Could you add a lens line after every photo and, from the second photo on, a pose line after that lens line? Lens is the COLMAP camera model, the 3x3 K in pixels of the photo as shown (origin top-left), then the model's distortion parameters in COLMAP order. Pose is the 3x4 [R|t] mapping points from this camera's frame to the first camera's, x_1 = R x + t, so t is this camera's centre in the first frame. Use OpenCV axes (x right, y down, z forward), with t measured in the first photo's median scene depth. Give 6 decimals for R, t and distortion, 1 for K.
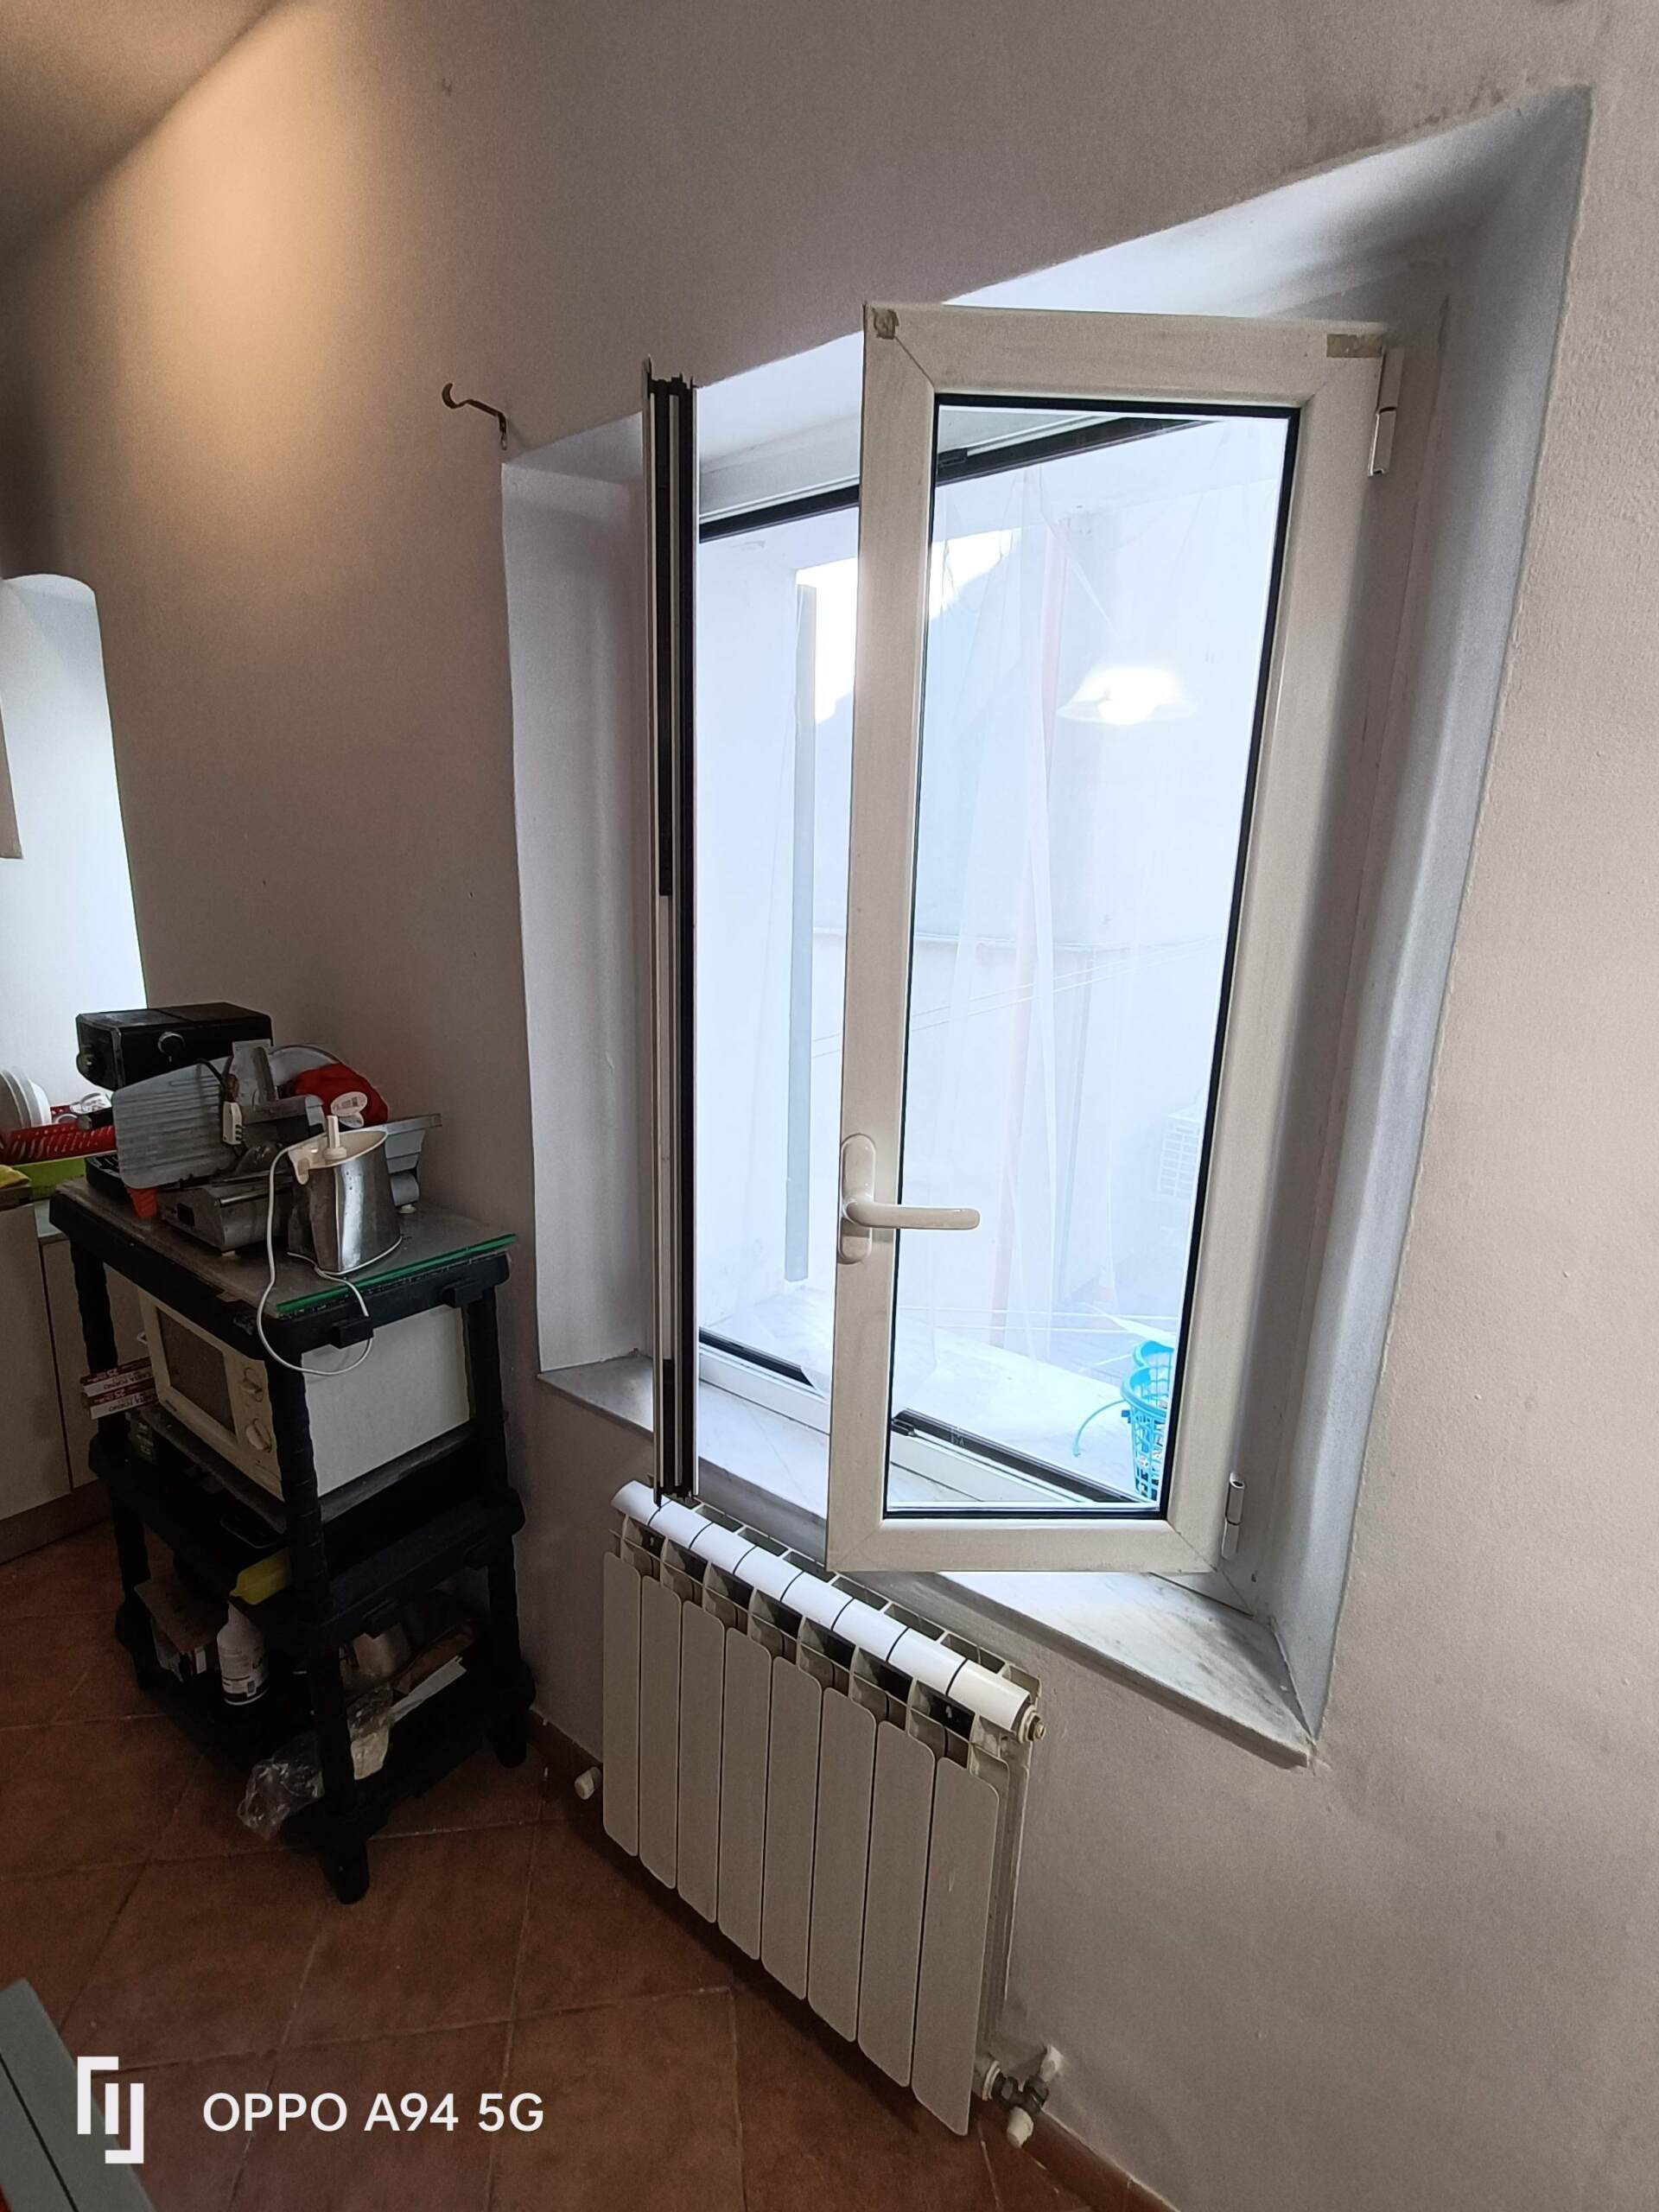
lens RADIAL K [[1007.6, 0, 813.8], [0, 1007.6, 1113.4], [0, 0, 1]] dist [0.005277, -0.001950]
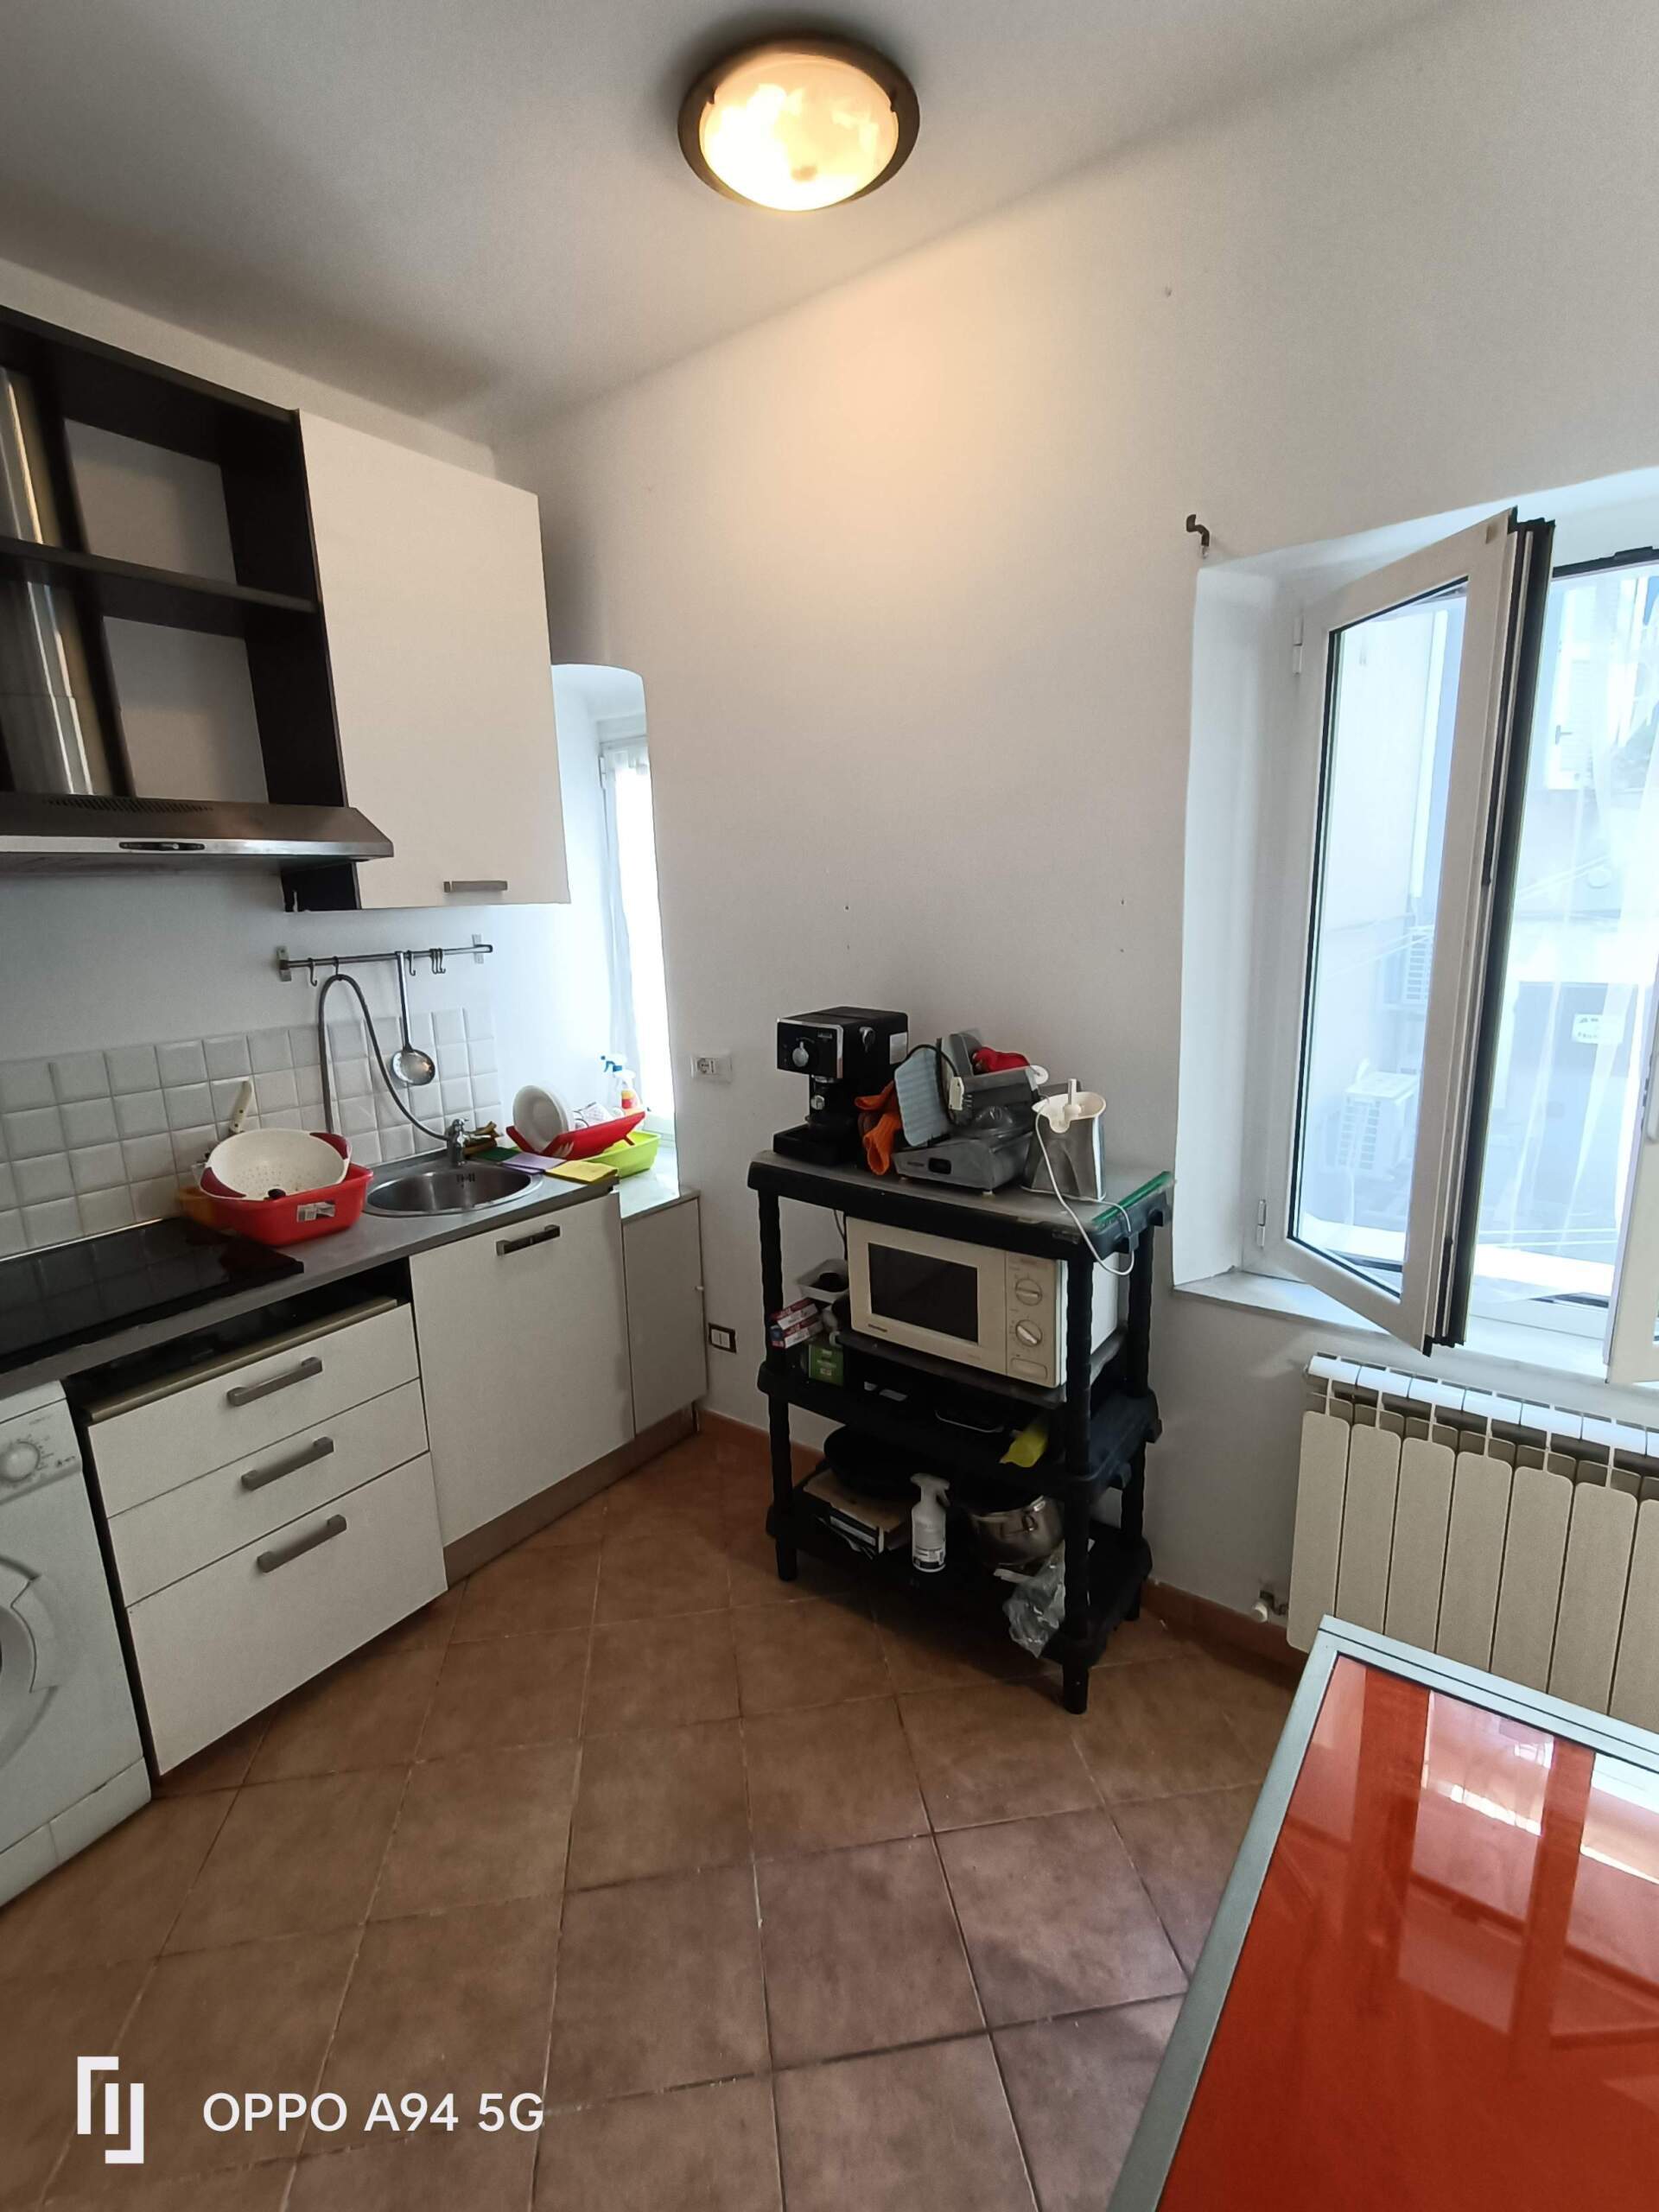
lens RADIAL K [[1007.6, 0, 812.4], [0, 1007.6, 1115.0], [0, 0, 1]] dist [0.005277, -0.001950]
pose [[0.998298, -0.056360, -0.014960, -0.737471], [0.056134, 0.998309, -0.015116, 0.044382], [0.015786, 0.014251, 0.999774, -0.264721]]
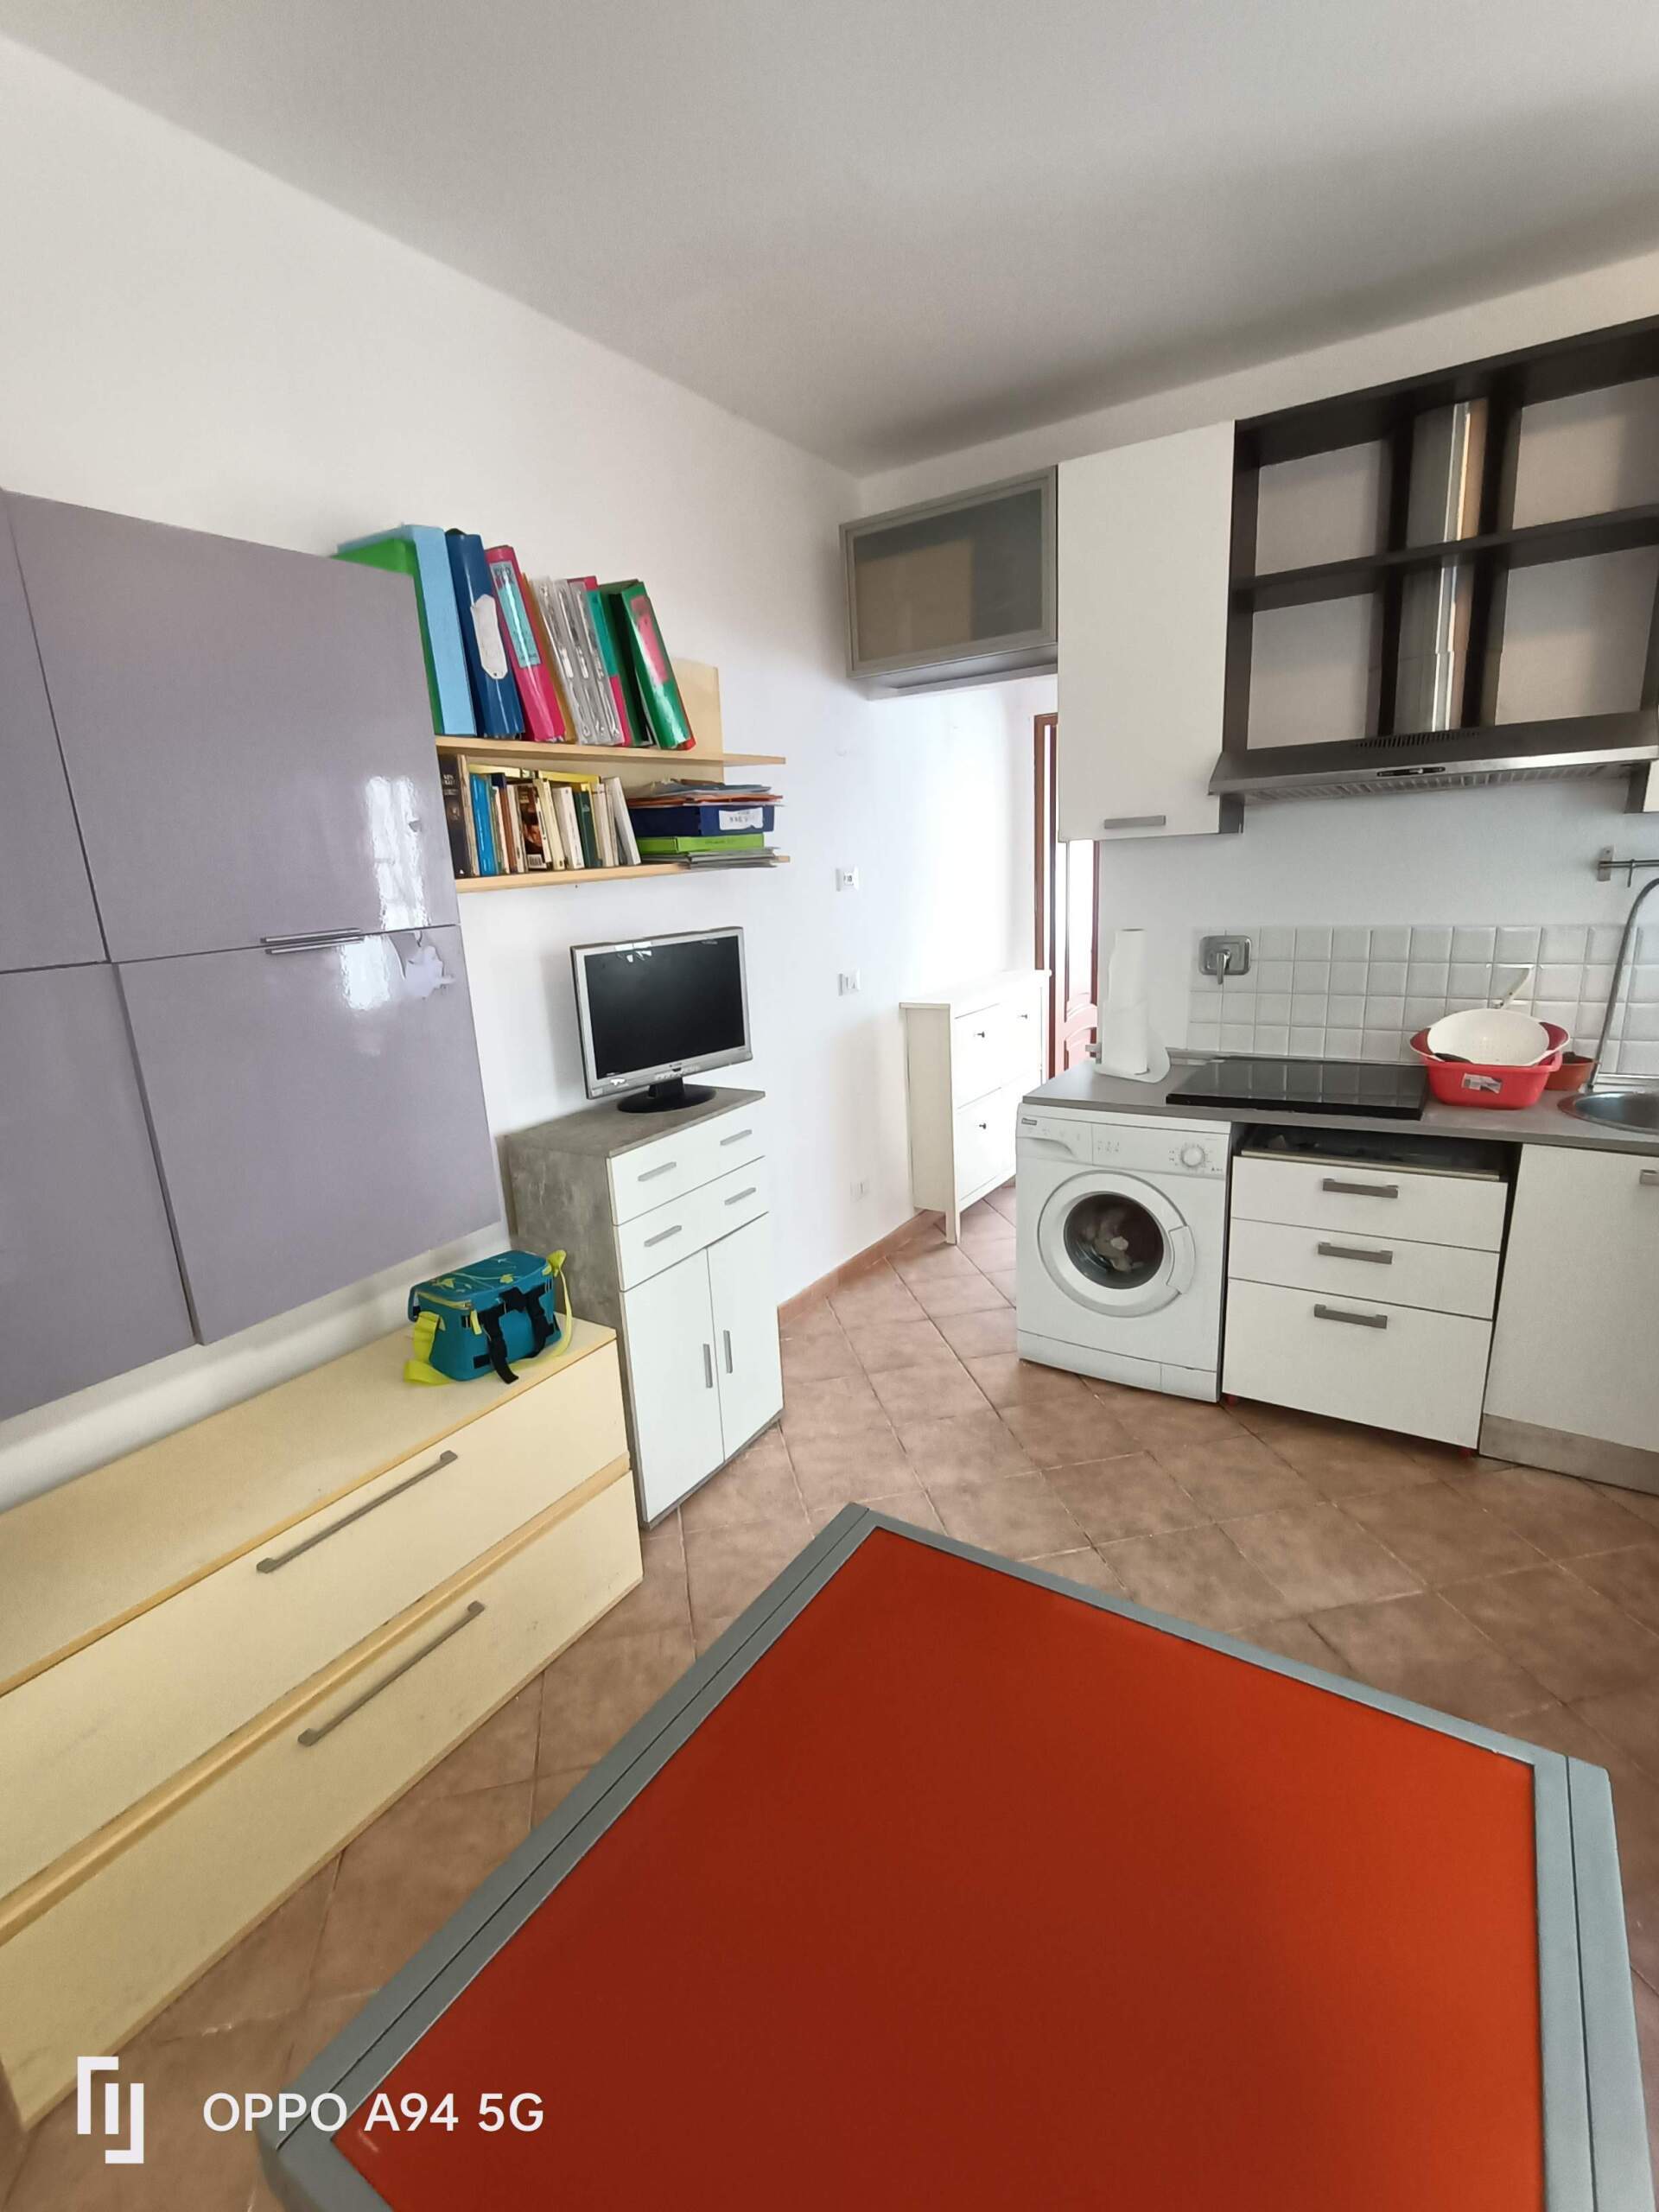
lens RADIAL K [[1007.6, 0, 815.8], [0, 1007.6, 1116.4], [0, 0, 1]] dist [0.005277, -0.001950]
pose [[0.055247, 0.219974, -0.973940, 0.068396], [-0.174402, 0.962561, 0.207511, 0.019336], [0.983123, 0.158393, 0.091542, -0.065297]]
